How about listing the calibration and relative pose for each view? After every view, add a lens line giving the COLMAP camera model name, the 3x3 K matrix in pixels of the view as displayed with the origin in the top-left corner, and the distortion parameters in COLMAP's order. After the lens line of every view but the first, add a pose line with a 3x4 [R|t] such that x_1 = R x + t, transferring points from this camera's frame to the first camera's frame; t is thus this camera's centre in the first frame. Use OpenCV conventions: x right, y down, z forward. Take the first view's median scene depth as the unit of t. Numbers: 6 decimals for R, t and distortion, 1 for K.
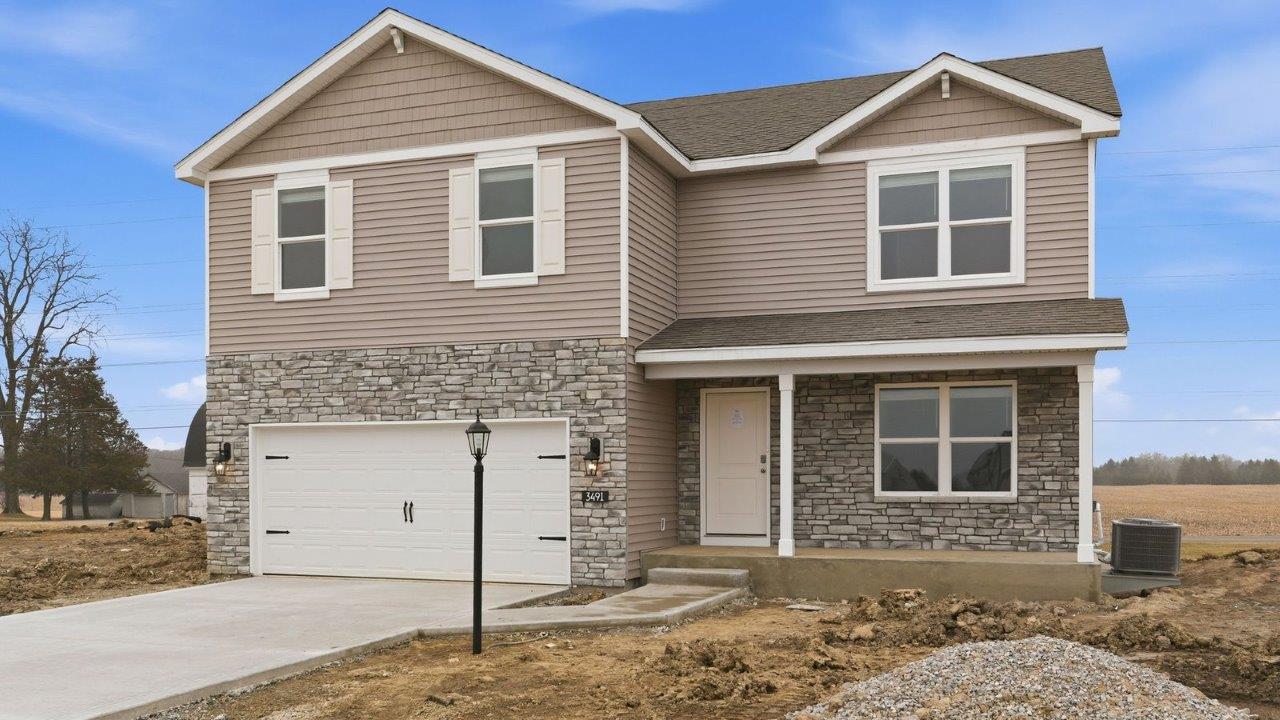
lens RADIAL K [[1182.7, 0, 635.0], [0, 1182.7, 365.6], [0, 0, 1]] dist [0.009737, 0.000000]
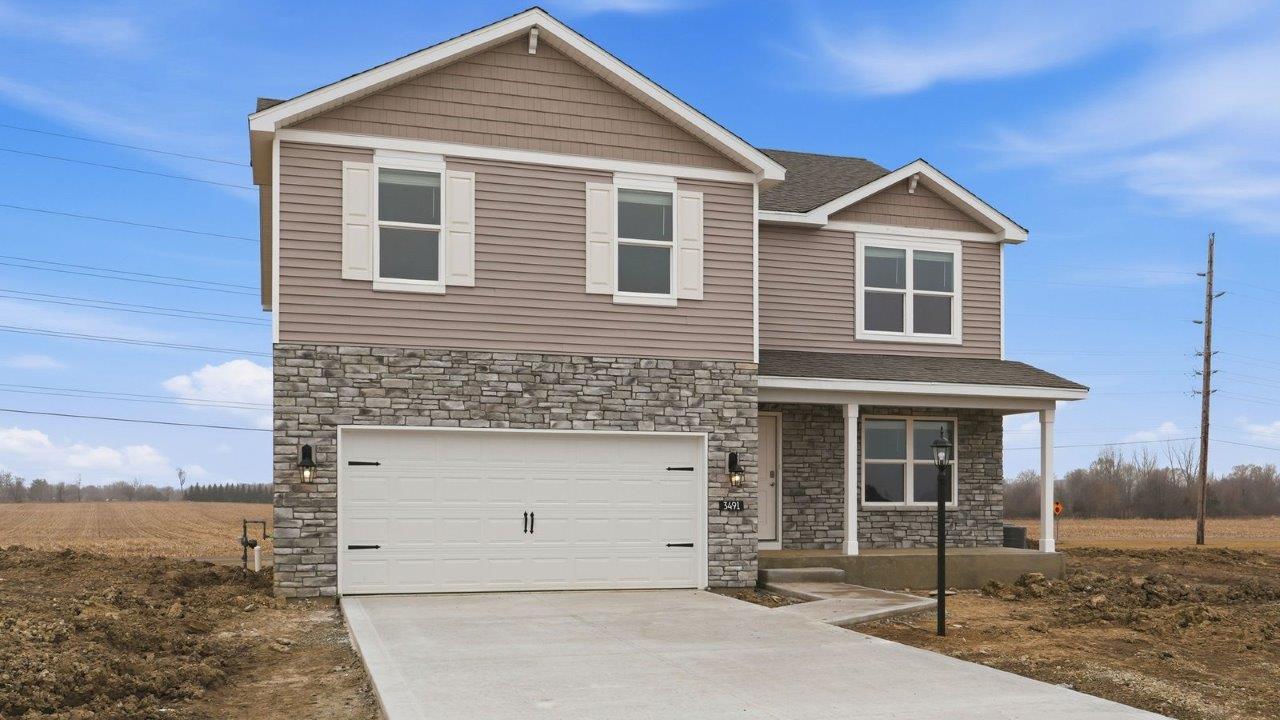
lens RADIAL K [[1182.7, 0, 642.2], [0, 1182.7, 364.8], [0, 0, 1]] dist [0.009737, 0.000000]
pose [[0.782182, 0.073353, 0.618717, -0.740712], [-0.062753, 0.997271, -0.038901, 0.026286], [-0.619882, -0.008399, 0.784650, 0.178320]]
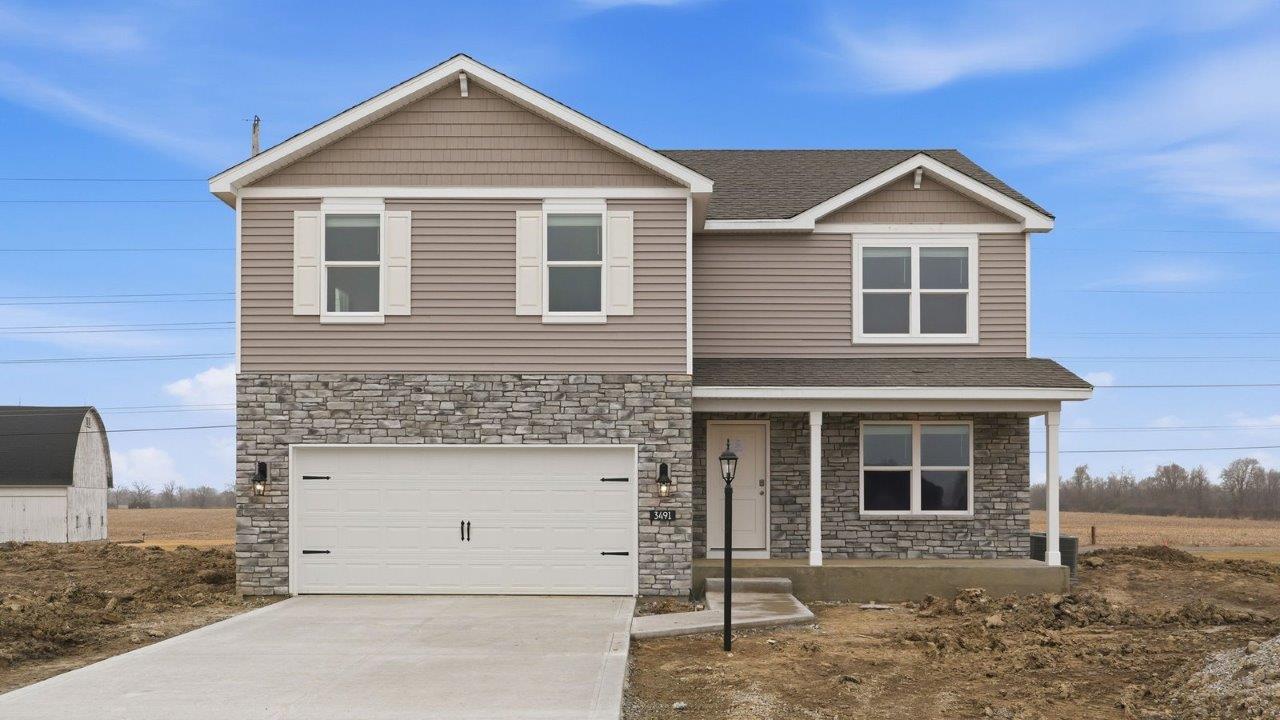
lens RADIAL K [[1182.7, 0, 639.4], [0, 1182.7, 353.7], [0, 0, 1]] dist [0.009737, 0.000000]
pose [[0.938355, 0.044620, 0.342781, -0.419153], [-0.034954, 0.998799, -0.034328, -0.003092], [-0.343901, 0.020230, 0.938788, -0.046531]]
